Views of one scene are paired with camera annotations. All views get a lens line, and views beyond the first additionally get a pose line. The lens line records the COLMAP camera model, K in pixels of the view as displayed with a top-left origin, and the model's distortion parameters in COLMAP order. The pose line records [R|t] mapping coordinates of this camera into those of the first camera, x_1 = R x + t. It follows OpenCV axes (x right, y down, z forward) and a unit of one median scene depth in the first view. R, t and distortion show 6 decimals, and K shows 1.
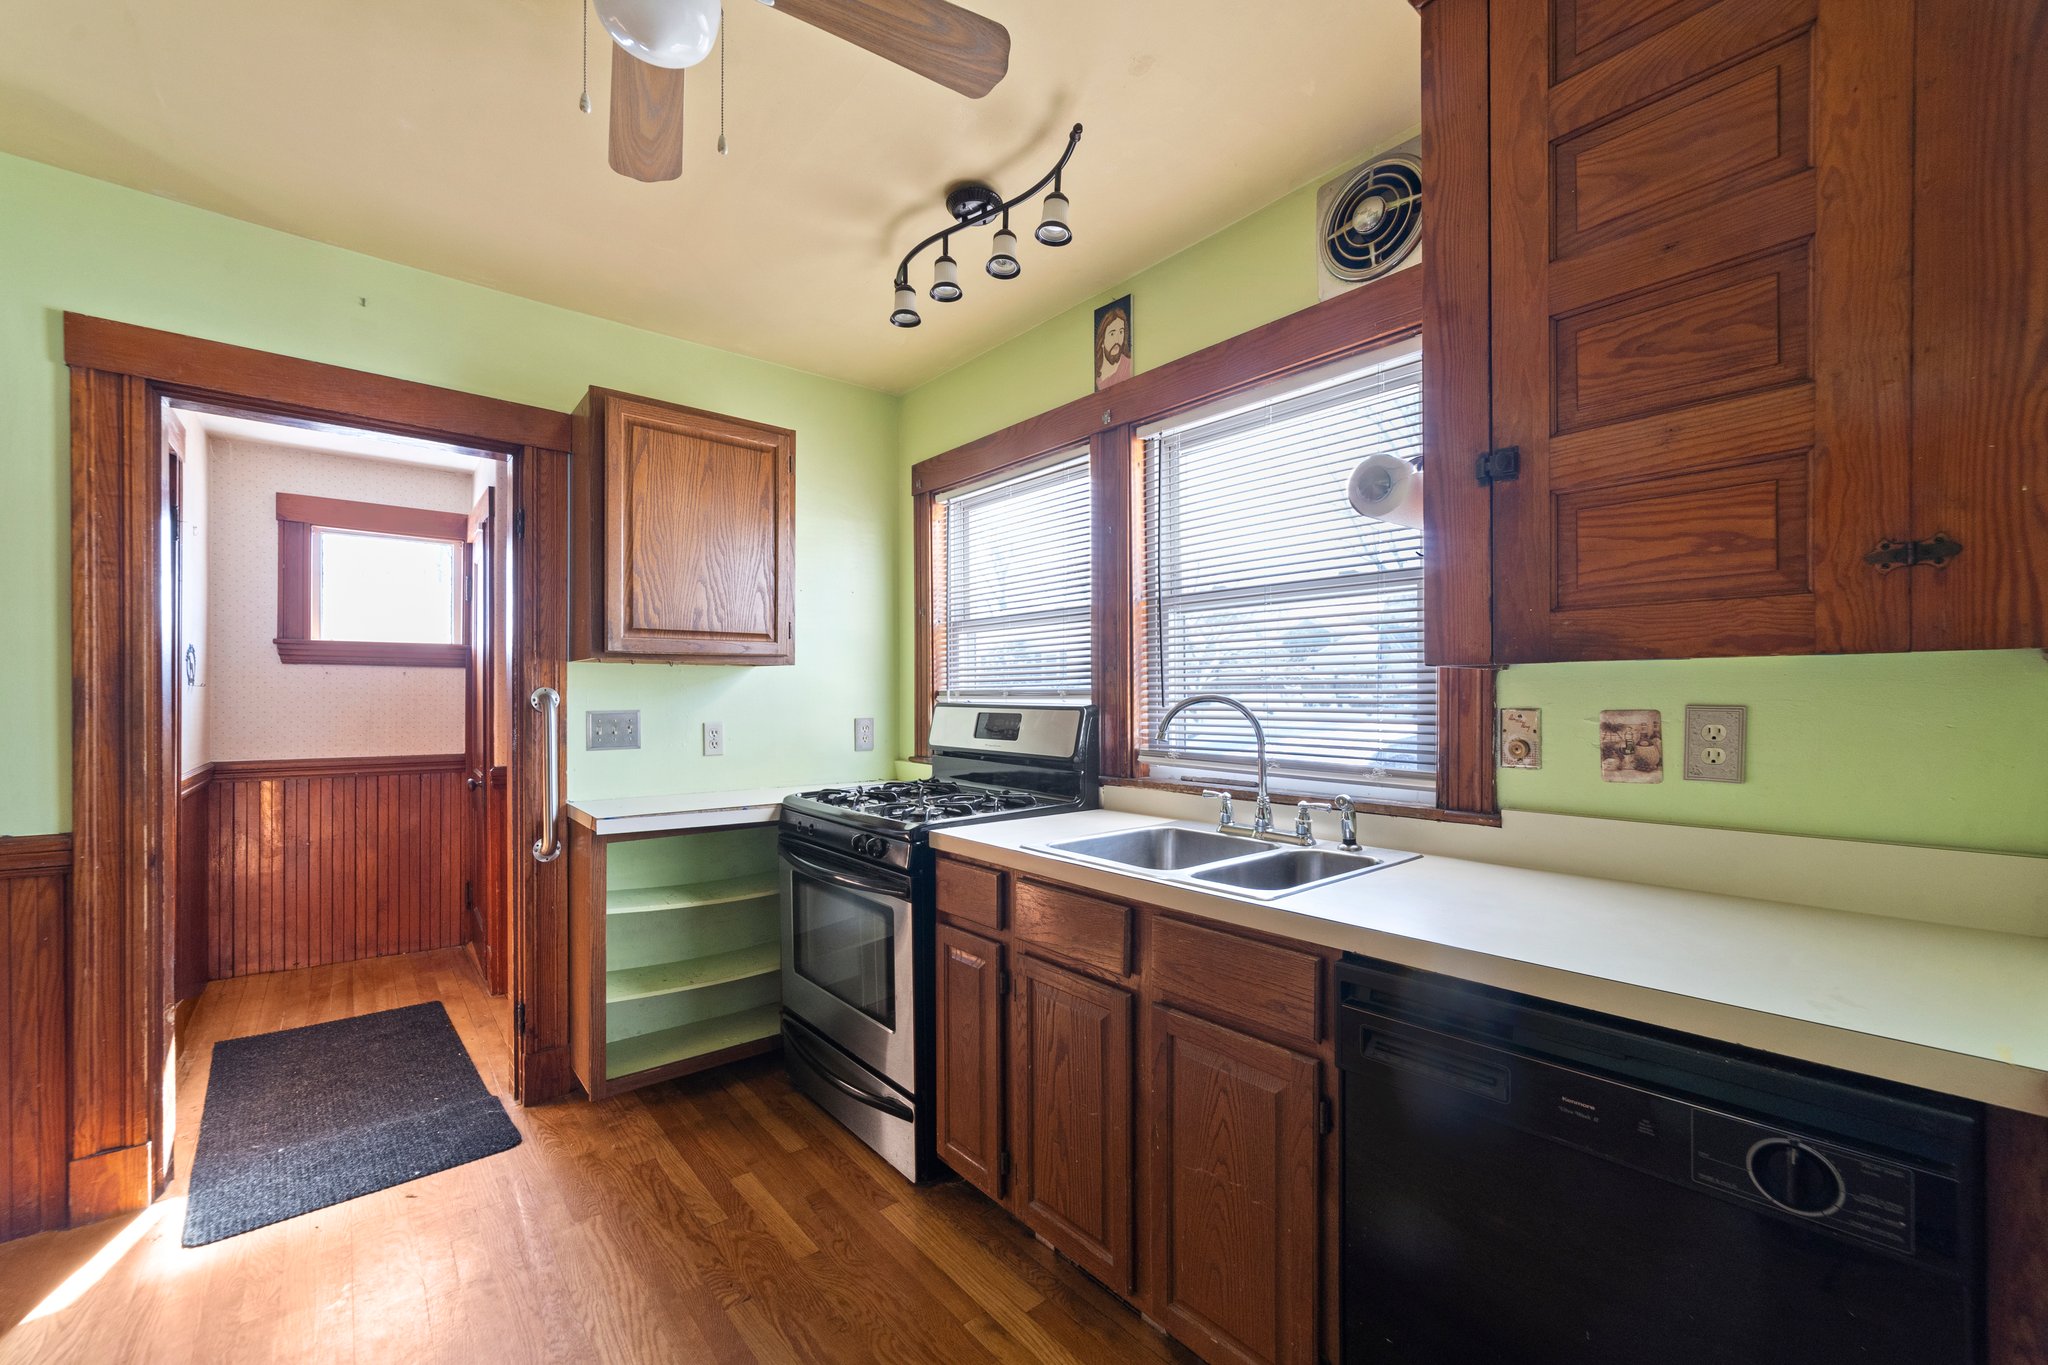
lens RADIAL K [[821.6, 0, 1012.8], [0, 821.6, 697.5], [0, 0, 1]] dist [-0.010729, 0.004126]
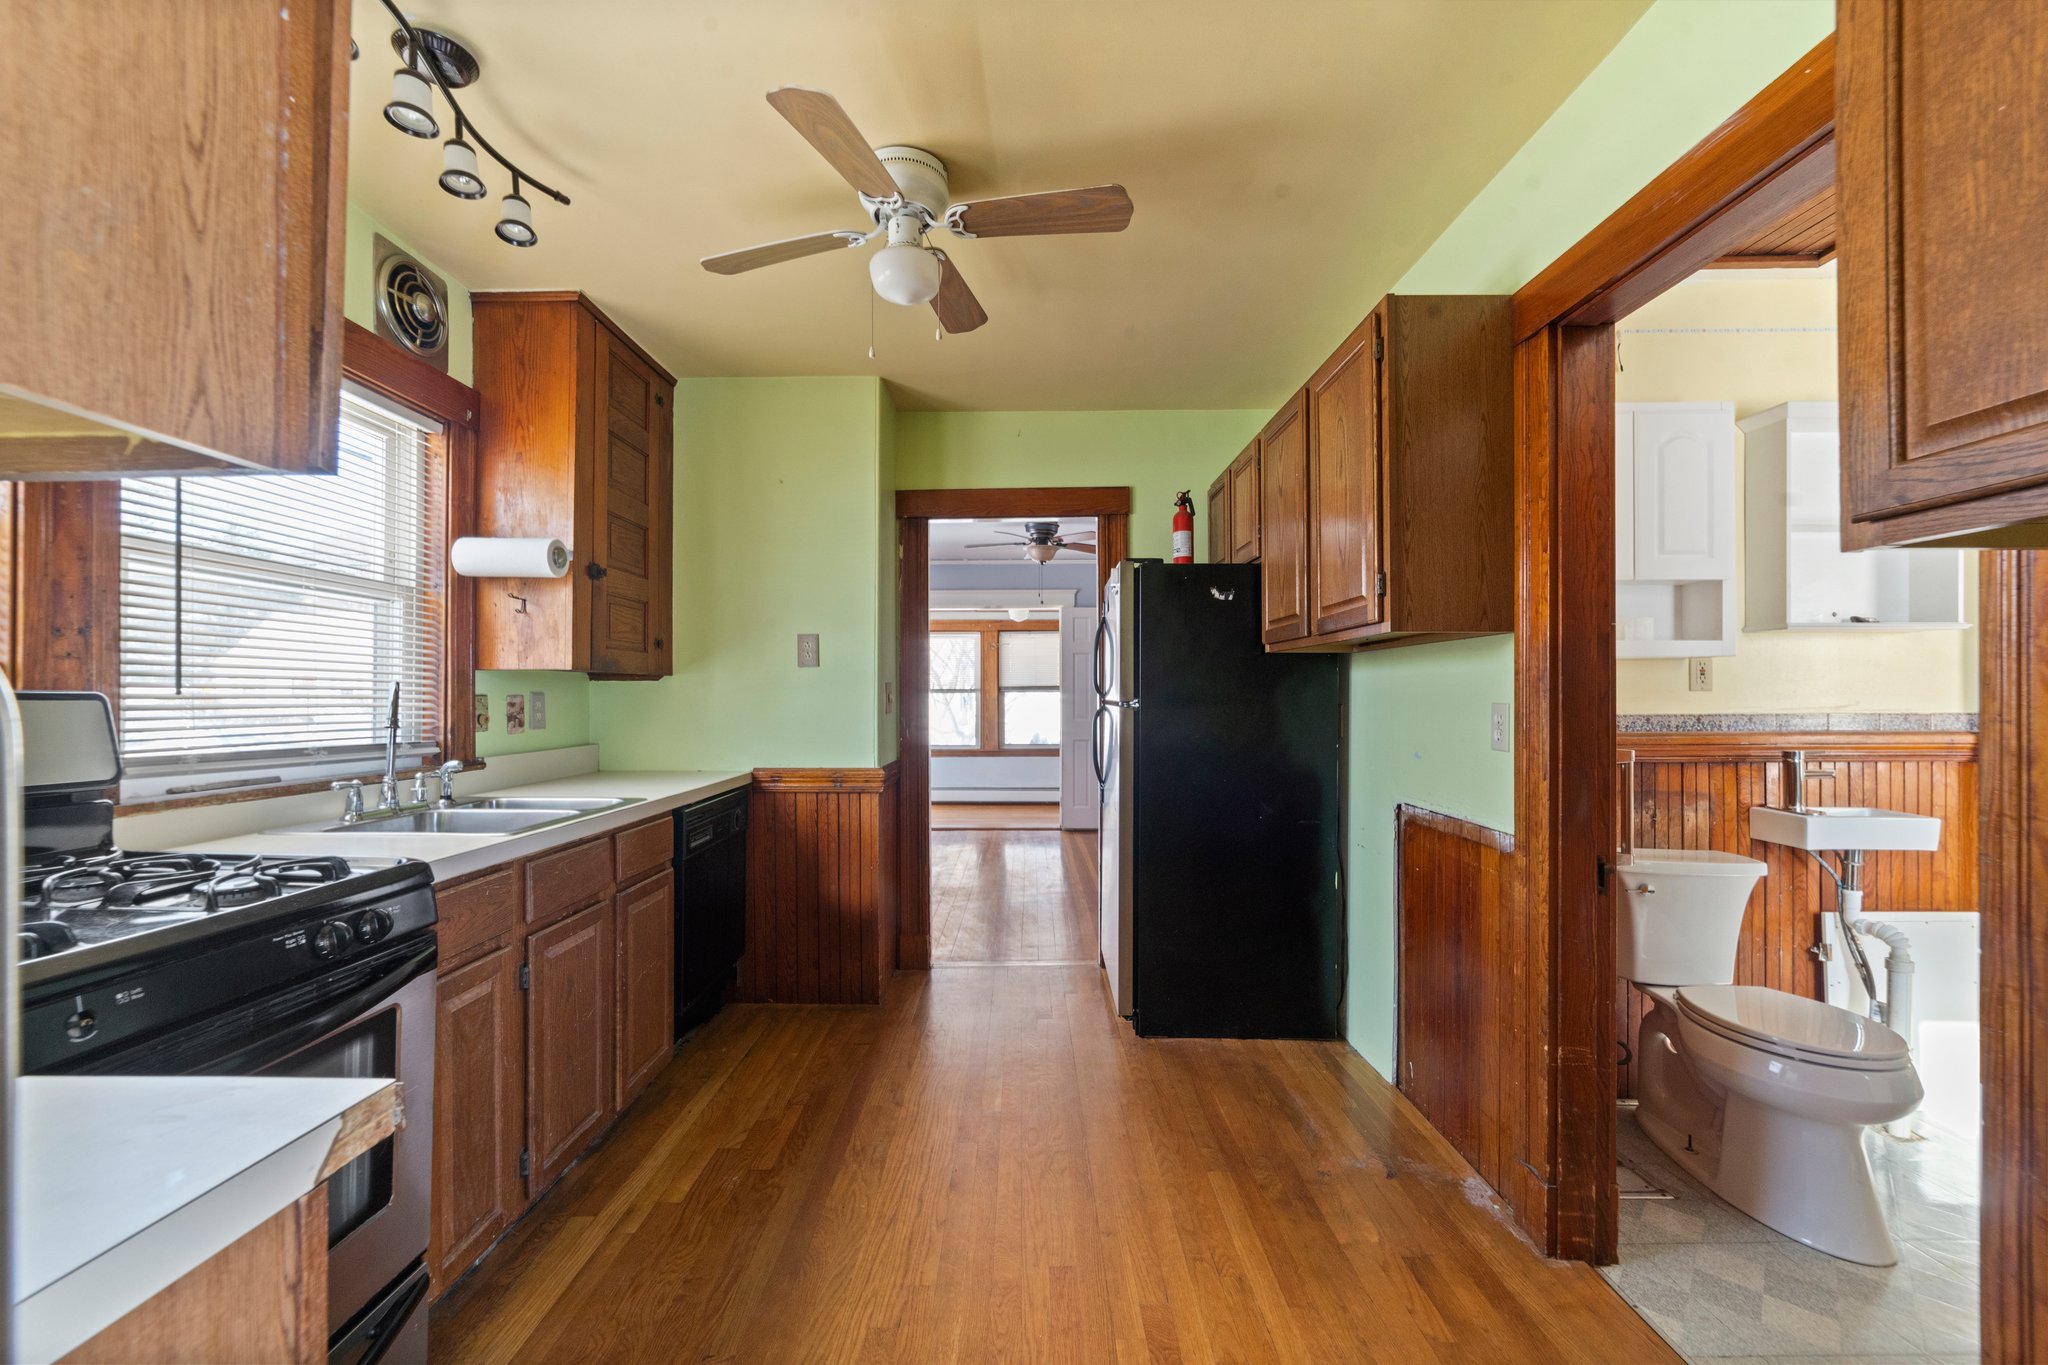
lens RADIAL K [[821.6, 0, 1022.6], [0, 821.6, 692.6], [0, 0, 1]] dist [-0.010729, 0.004126]
pose [[-0.776155, 0.006887, 0.630504, -0.987670], [0.001447, 0.999957, -0.009142, 0.020944], [-0.630540, -0.006183, -0.776132, 1.269720]]
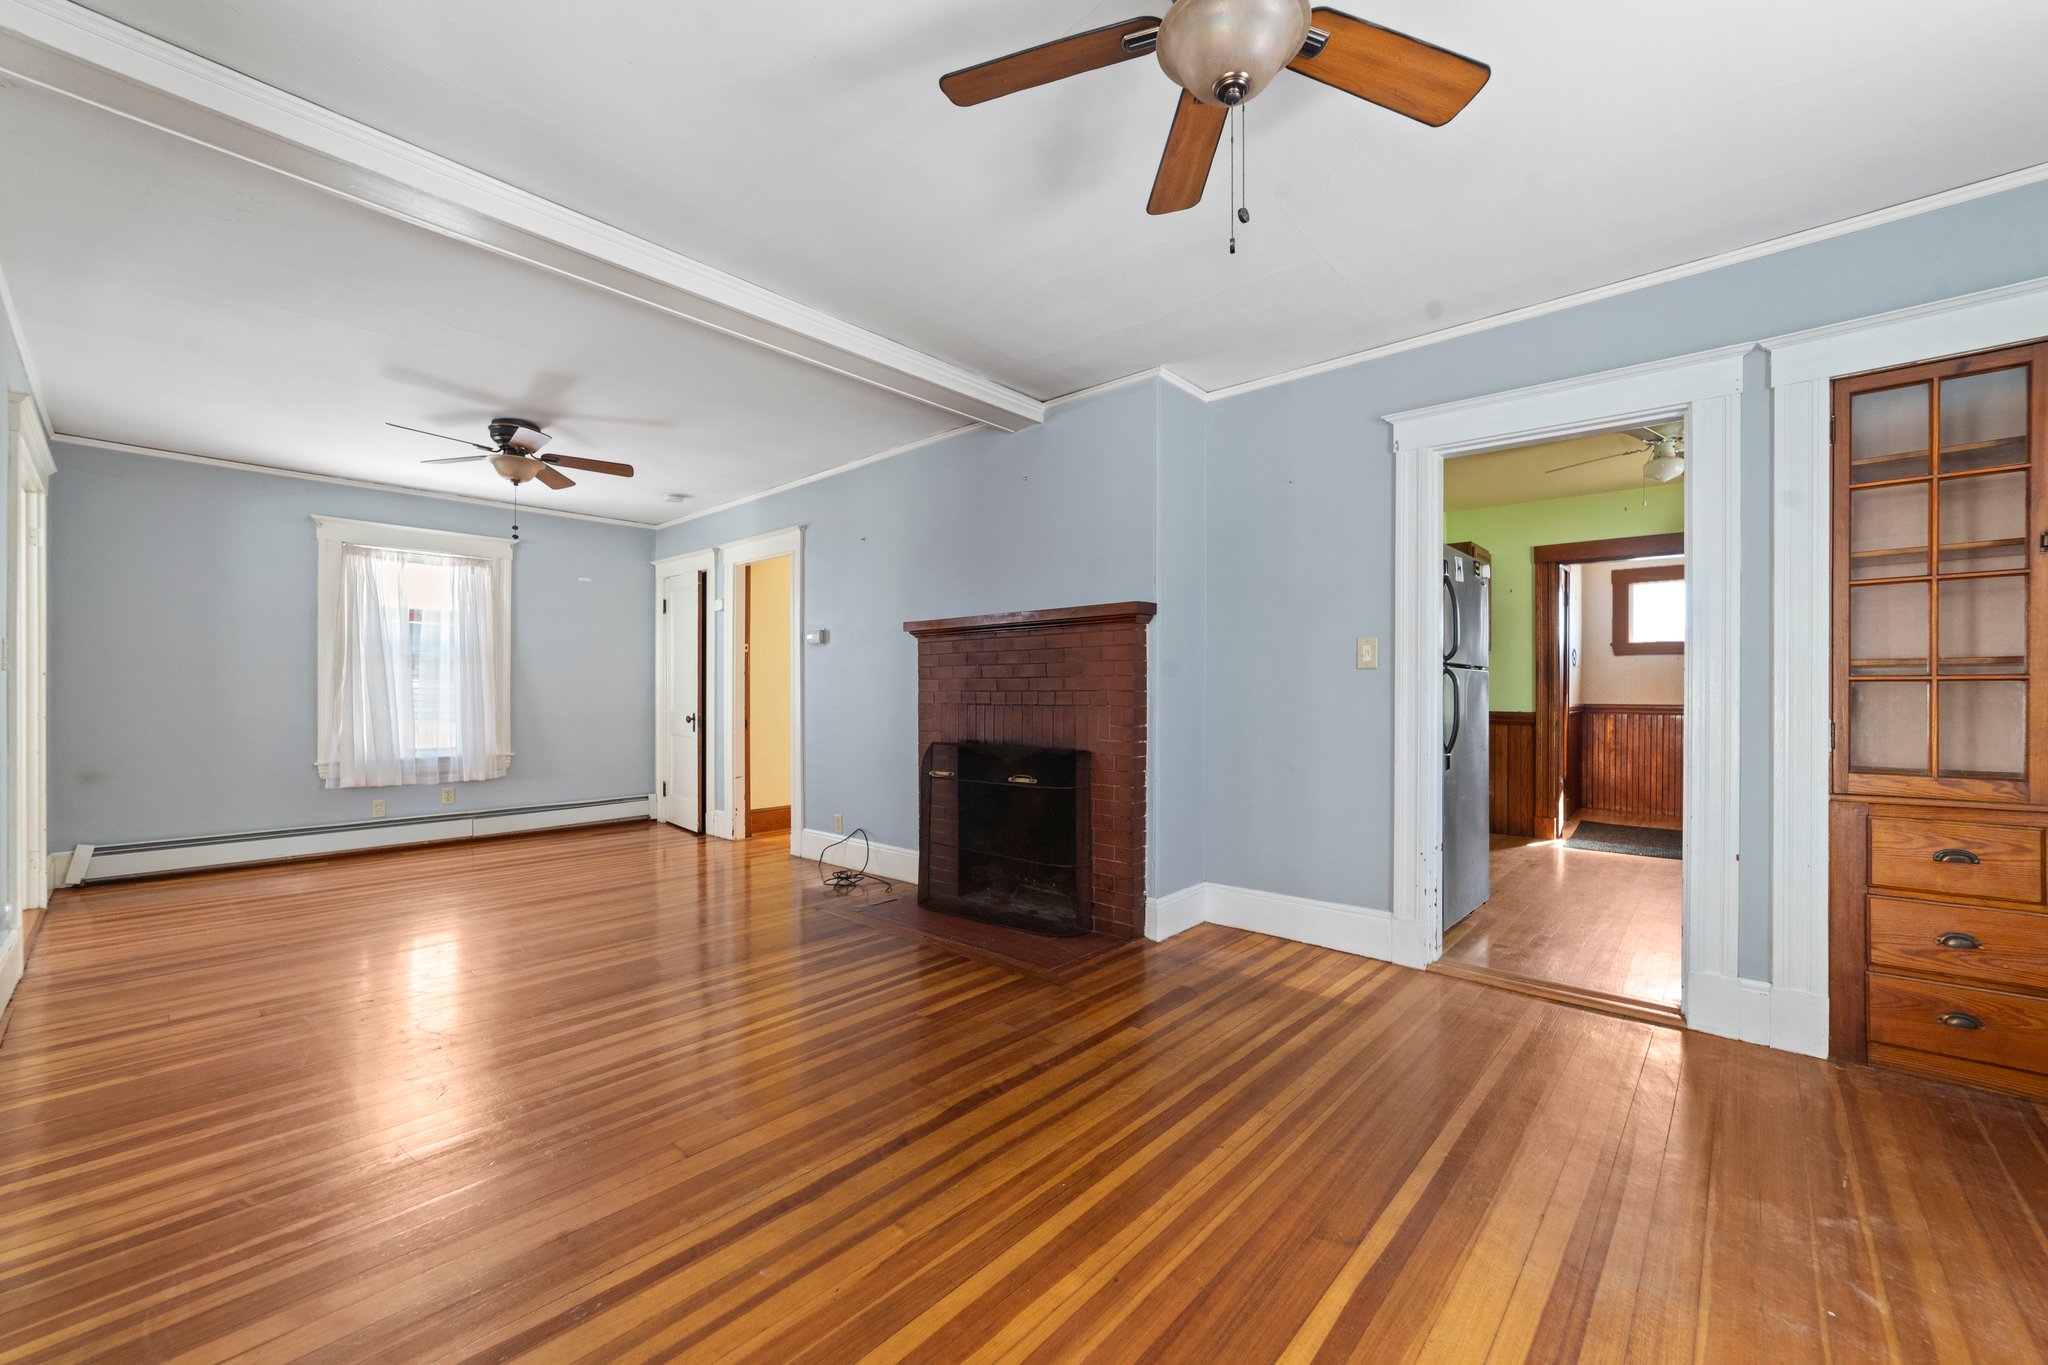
lens RADIAL K [[821.6, 0, 987.8], [0, 821.6, 695.7], [0, 0, 1]] dist [-0.010729, 0.004126]
pose [[0.140482, 0.003063, -0.990078, 1.559467], [0.003752, 0.999986, 0.003626, 0.080013], [0.990076, -0.004224, 0.140469, -1.430085]]
